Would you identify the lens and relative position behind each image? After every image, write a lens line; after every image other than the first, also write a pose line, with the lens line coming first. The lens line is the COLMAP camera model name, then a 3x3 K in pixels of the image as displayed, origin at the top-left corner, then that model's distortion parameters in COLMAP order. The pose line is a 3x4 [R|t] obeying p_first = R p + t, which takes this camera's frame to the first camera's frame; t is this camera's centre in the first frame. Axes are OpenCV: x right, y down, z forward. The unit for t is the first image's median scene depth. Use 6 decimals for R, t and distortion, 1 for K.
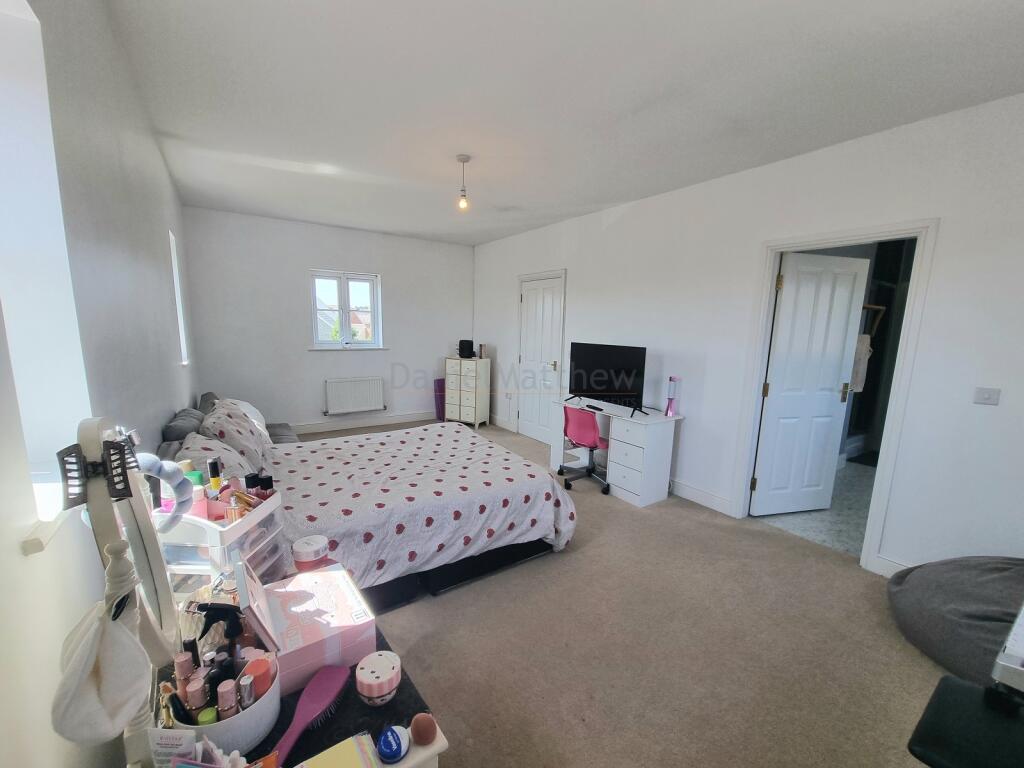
lens RADIAL K [[411.4, 0, 521.2], [0, 411.4, 394.3], [0, 0, 1]] dist [-0.000748, 0.000315]
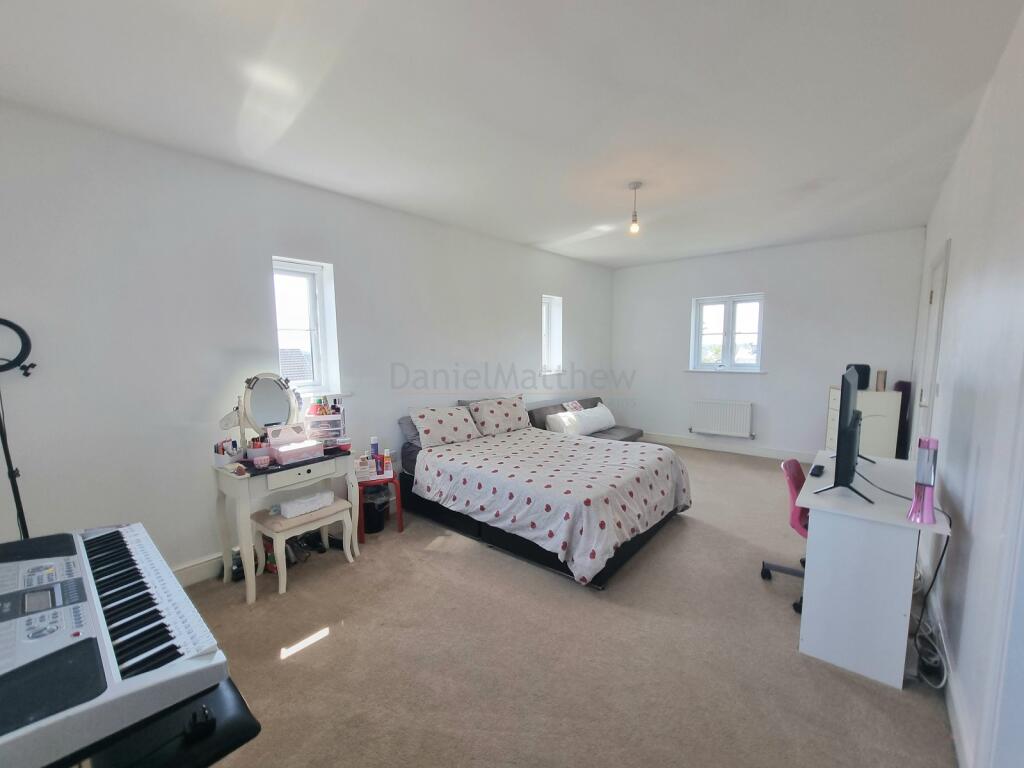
lens RADIAL K [[411.4, 0, 520.2], [0, 411.4, 392.9], [0, 0, 1]] dist [-0.000748, 0.000315]
pose [[0.277072, 0.074164, -0.957983, 0.977113], [-0.136116, 0.989991, 0.037274, -0.067185], [0.951159, 0.120069, 0.284393, 0.592489]]
